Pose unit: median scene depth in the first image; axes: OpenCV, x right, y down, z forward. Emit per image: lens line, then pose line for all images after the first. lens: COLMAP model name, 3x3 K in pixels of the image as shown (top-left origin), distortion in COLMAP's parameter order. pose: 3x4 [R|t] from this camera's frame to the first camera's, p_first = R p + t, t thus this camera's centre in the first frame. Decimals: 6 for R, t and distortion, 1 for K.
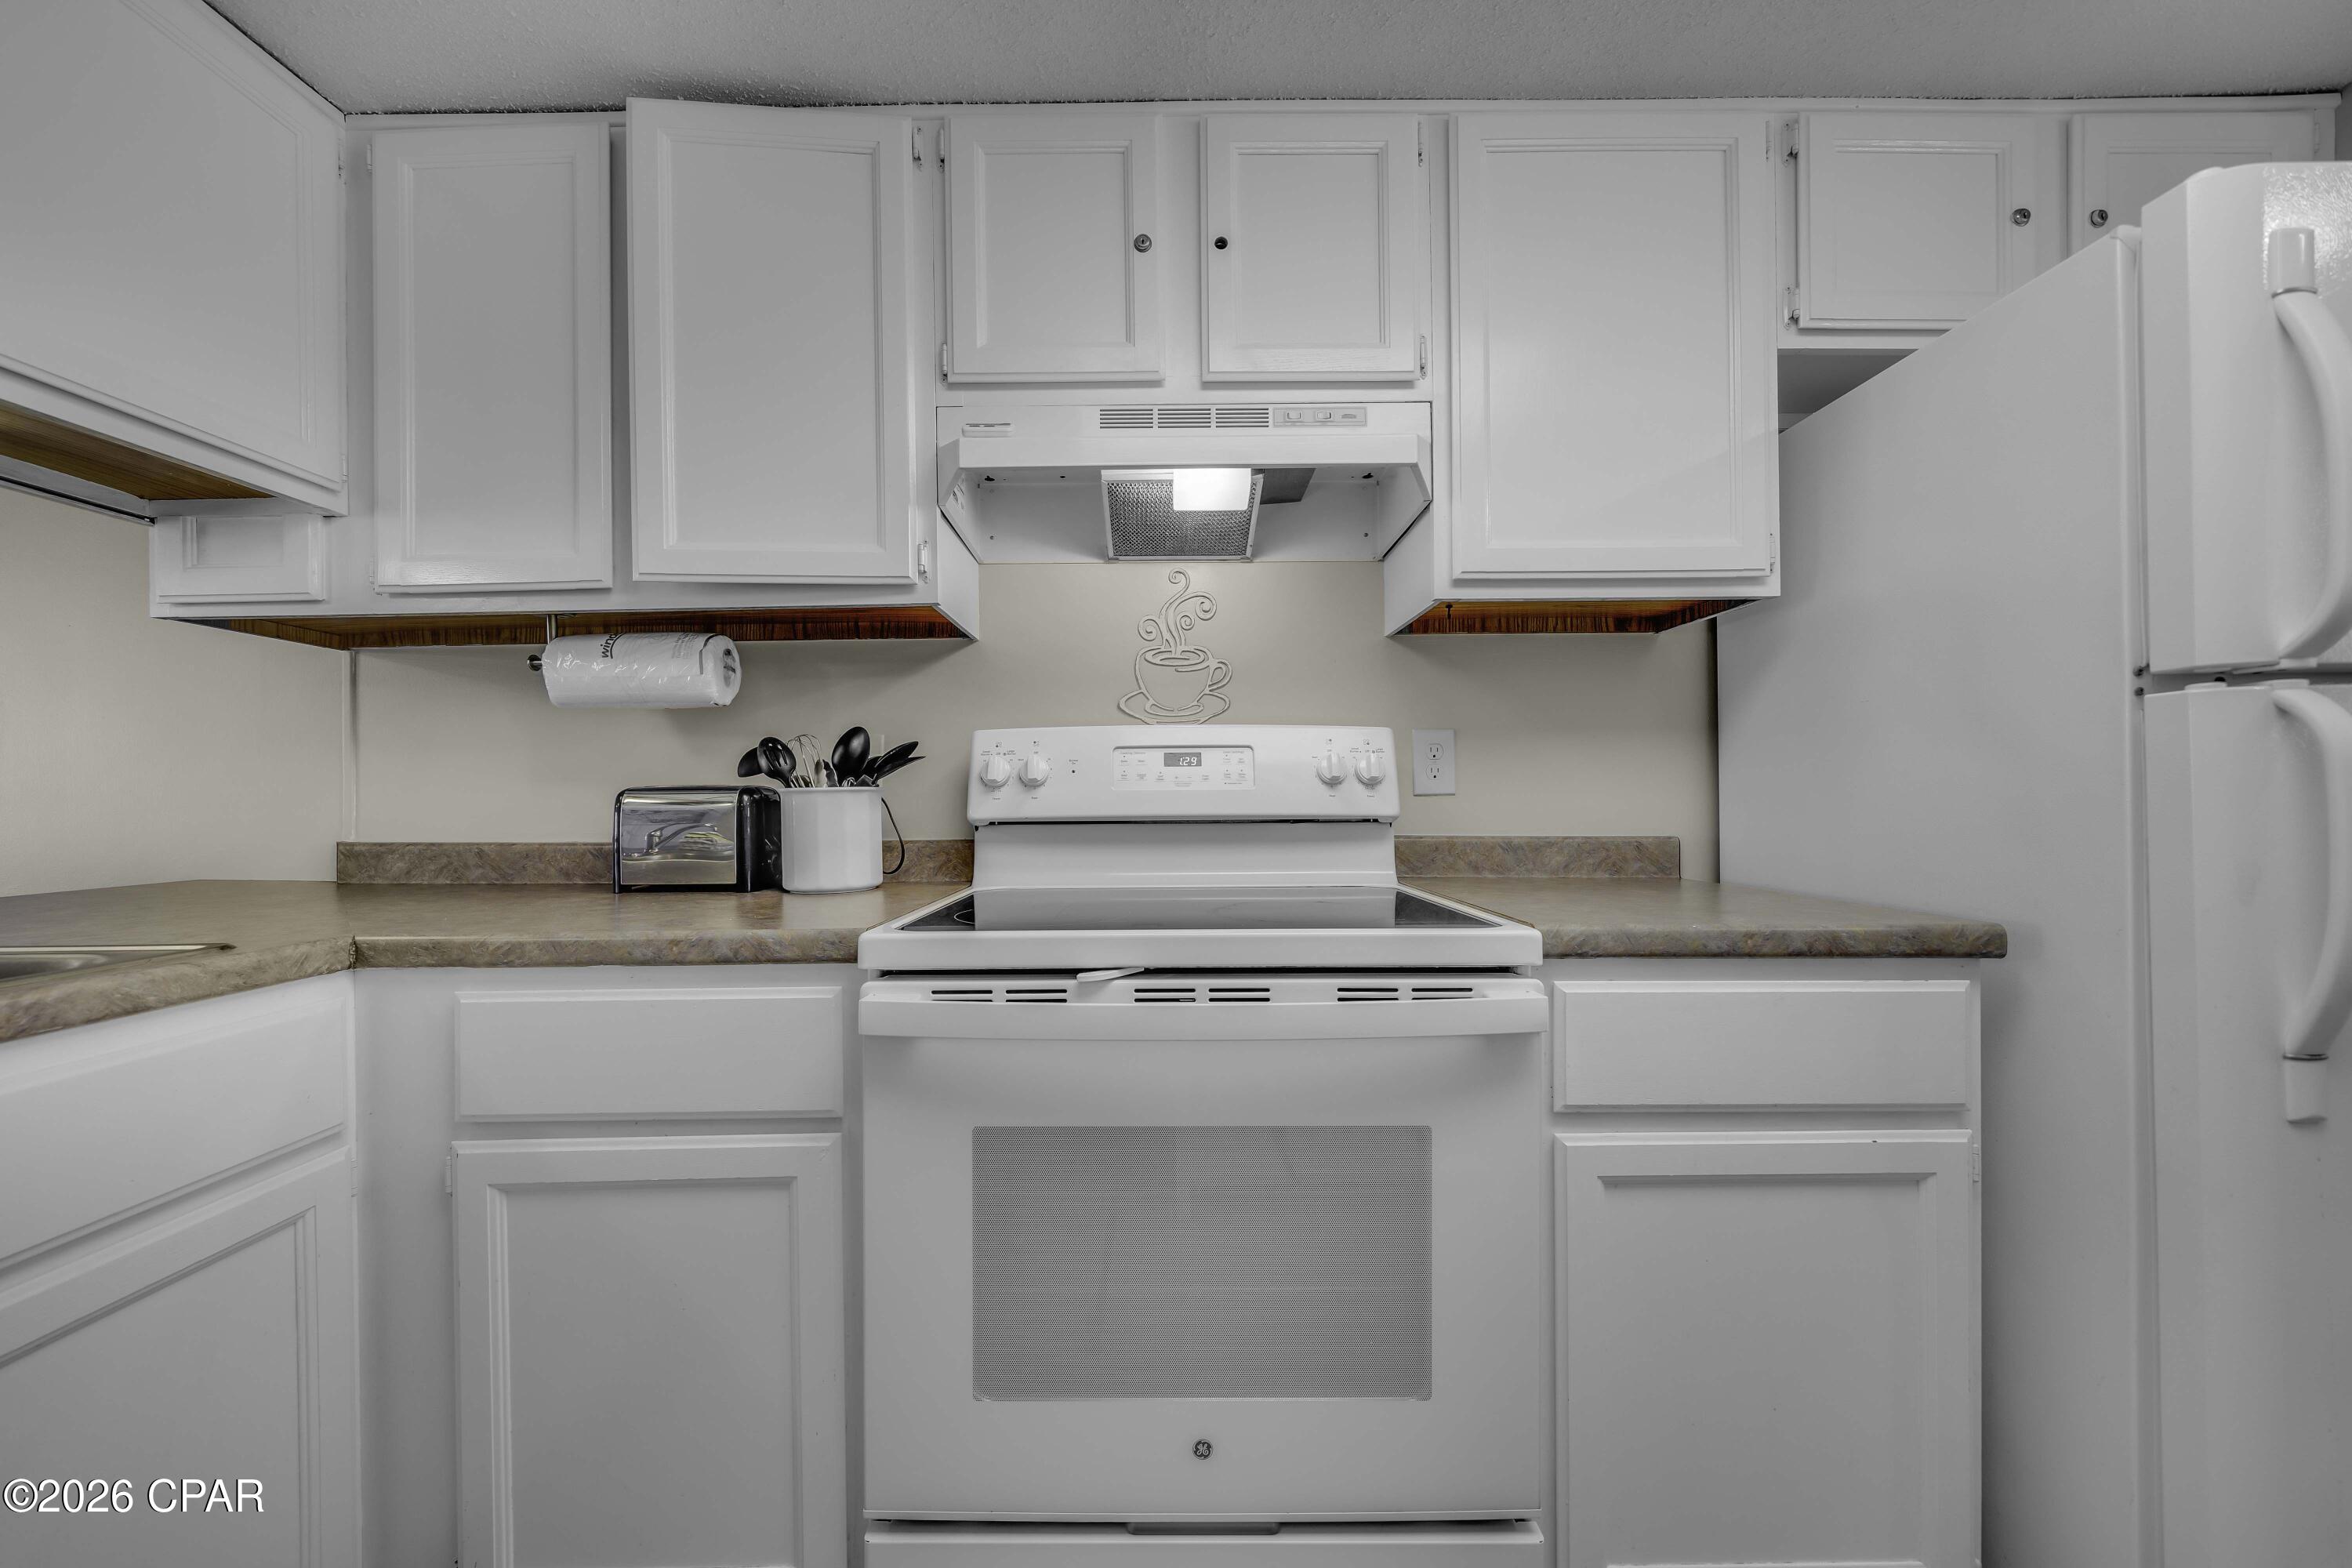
lens RADIAL K [[840.4, 0, 1168.9], [0, 840.4, 799.5], [0, 0, 1]] dist [-0.002809, -0.000043]
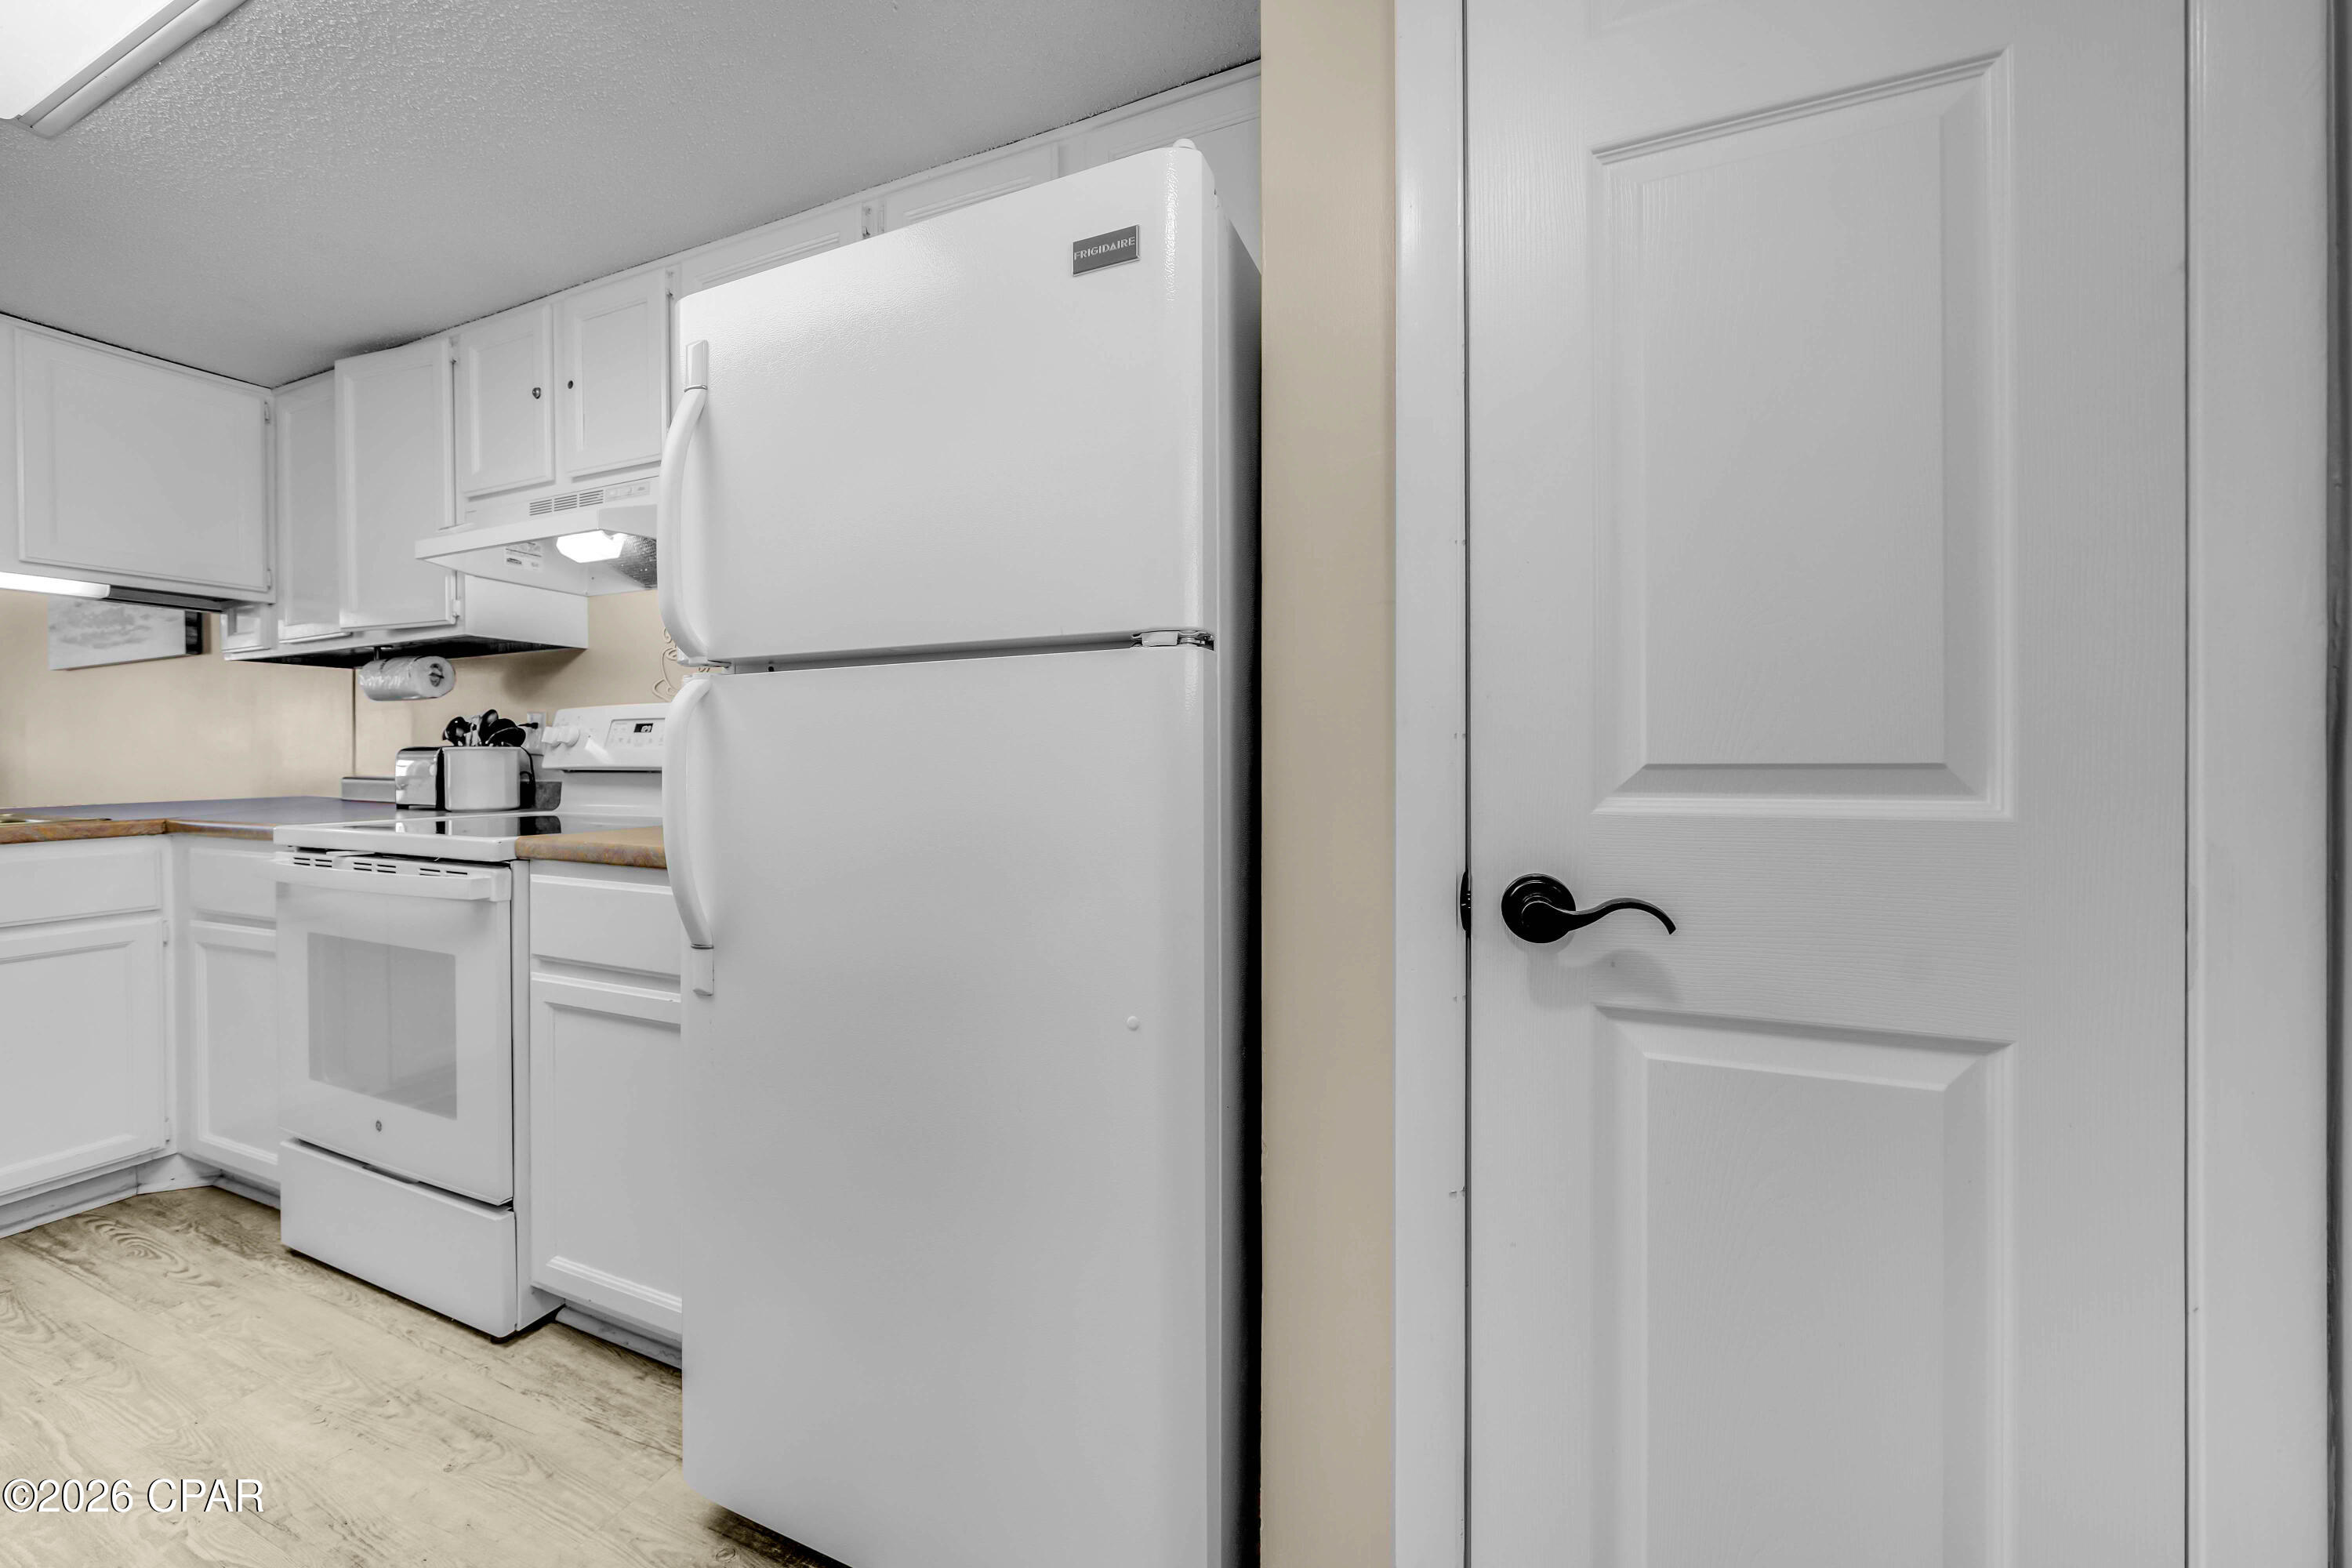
lens RADIAL K [[876.1, 0, 1204.0], [0, 876.1, 765.0], [0, 0, 1]] dist [-0.000623, 0.000202]
pose [[0.920650, 0.008557, -0.390294, 1.708215], [-0.003919, 0.999912, 0.012678, -0.008324], [0.390368, -0.010143, 0.920603, -0.004278]]
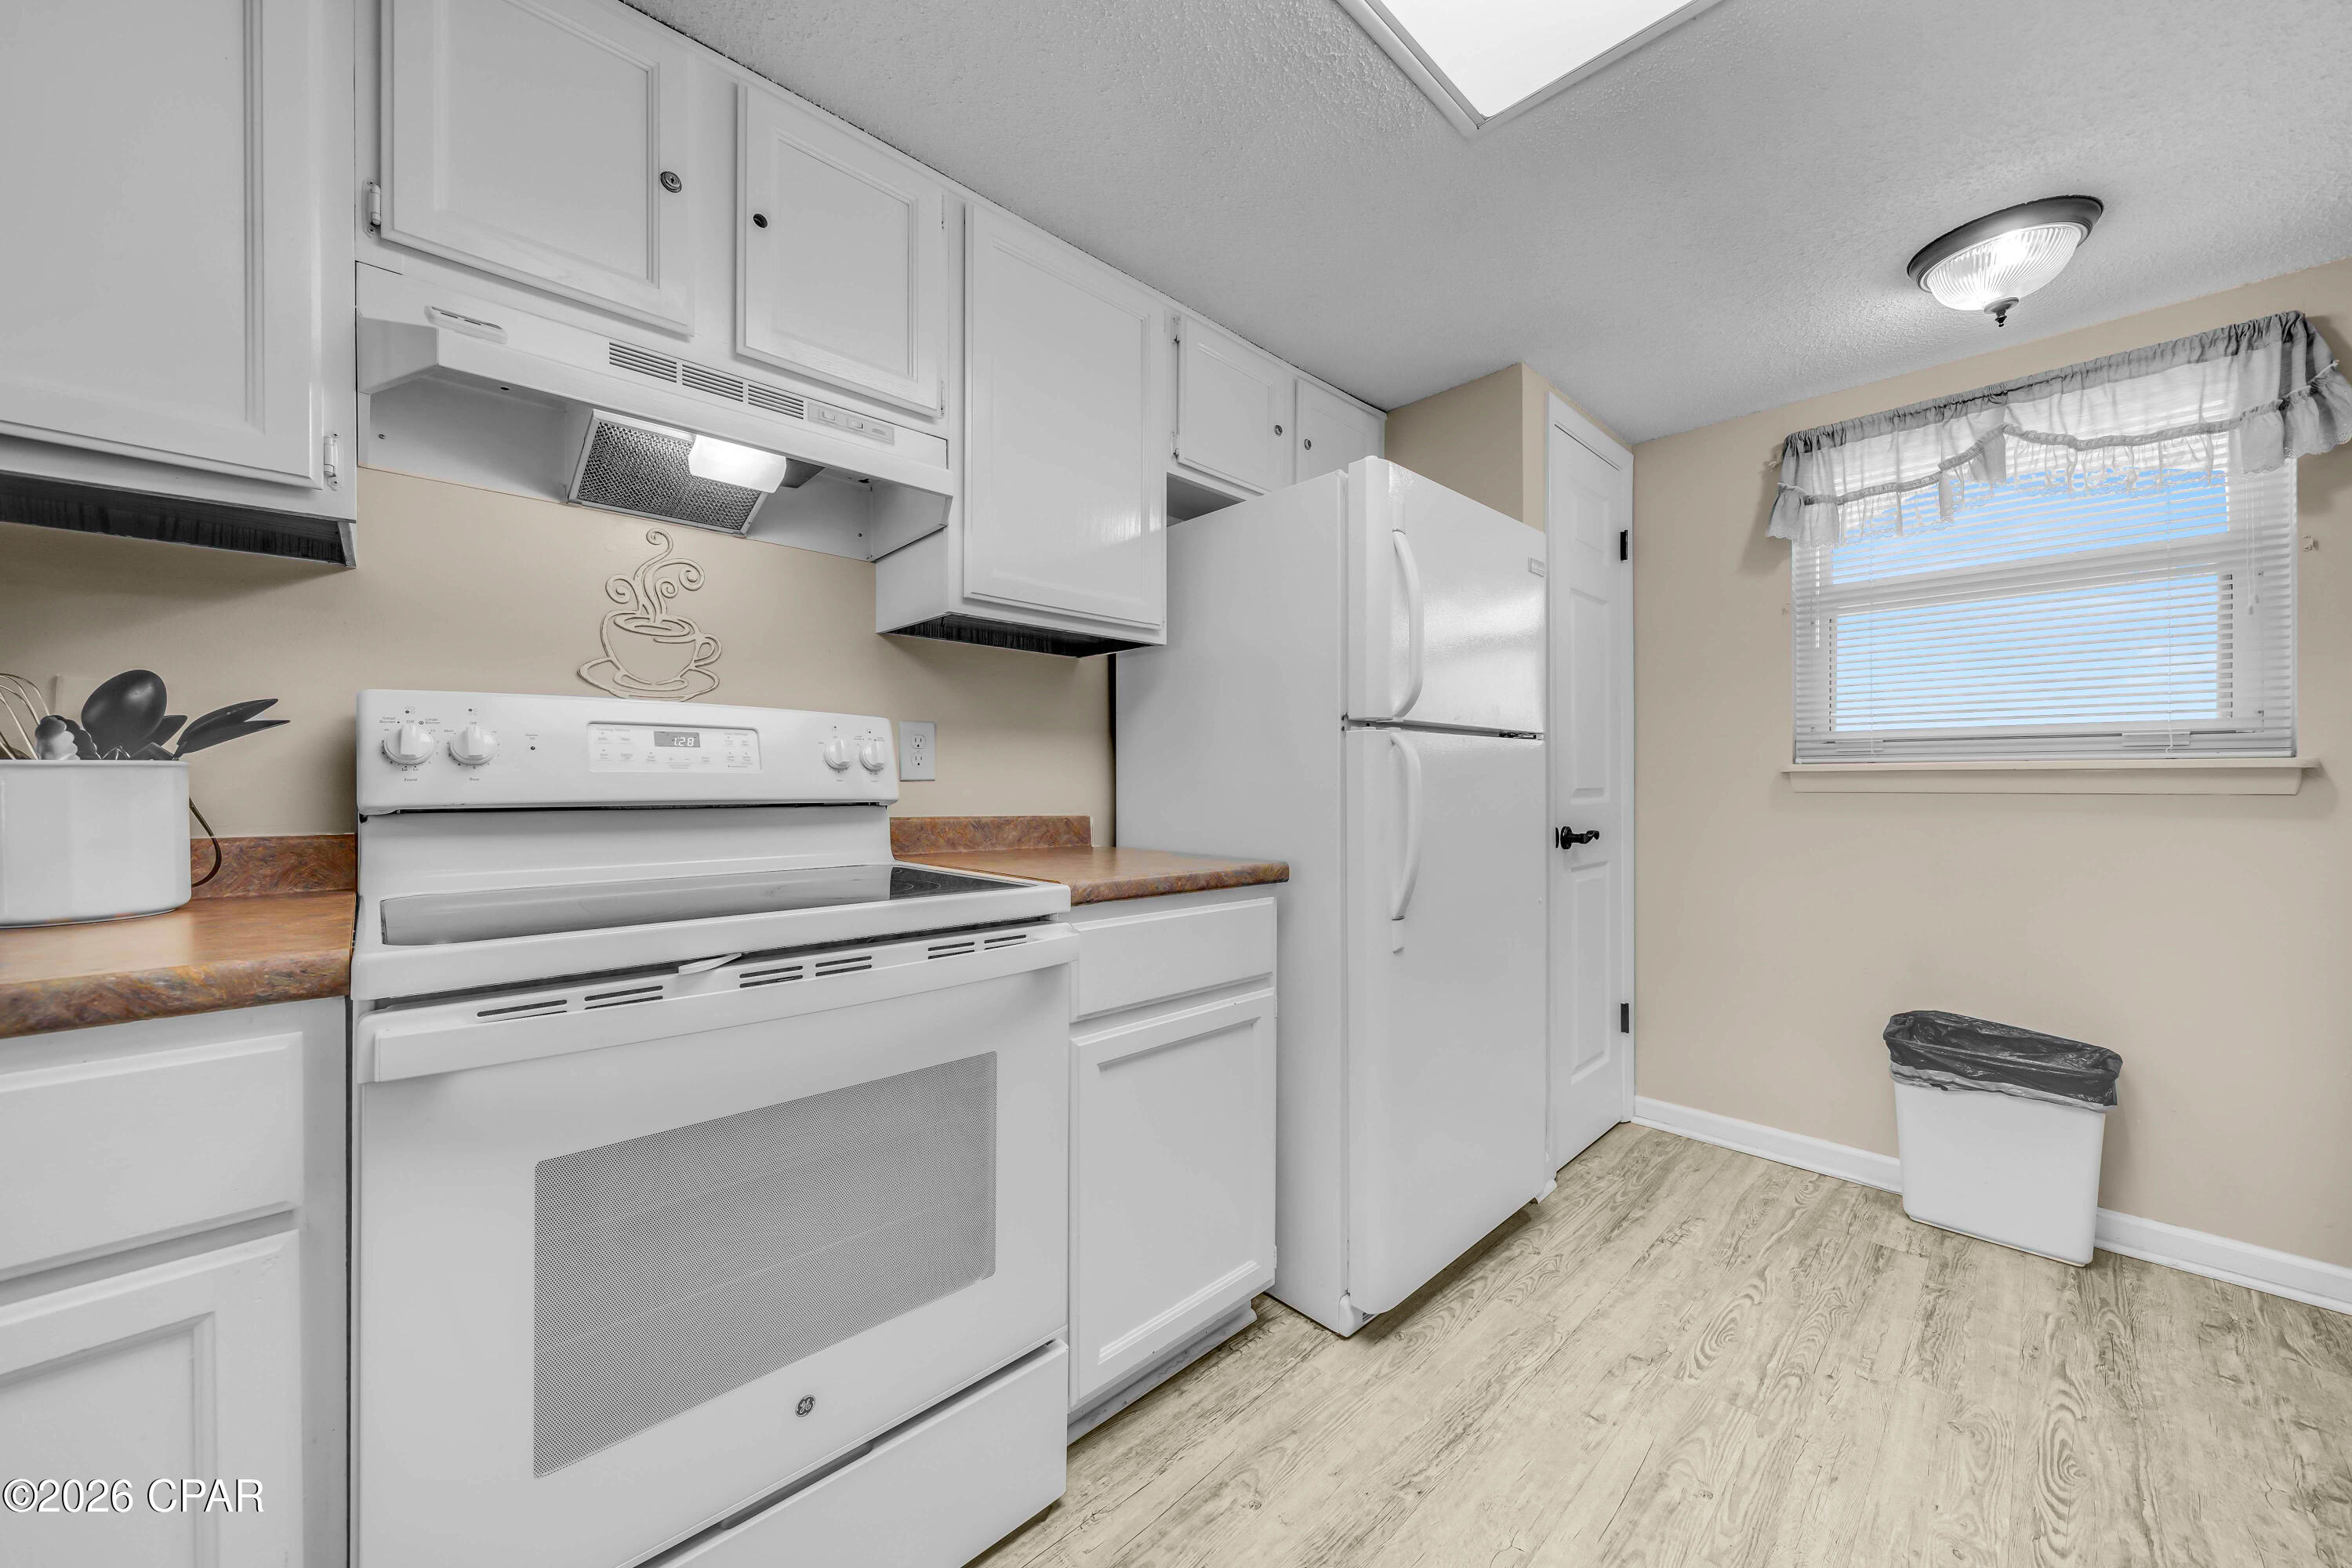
lens RADIAL K [[840.4, 0, 1163.8], [0, 840.4, 783.6], [0, 0, 1]] dist [-0.002809, -0.000043]
pose [[0.730721, 0.007522, 0.682635, -0.257383], [-0.008084, 0.999965, -0.002365, -0.001213], [-0.682629, -0.003790, 0.730755, -0.047586]]
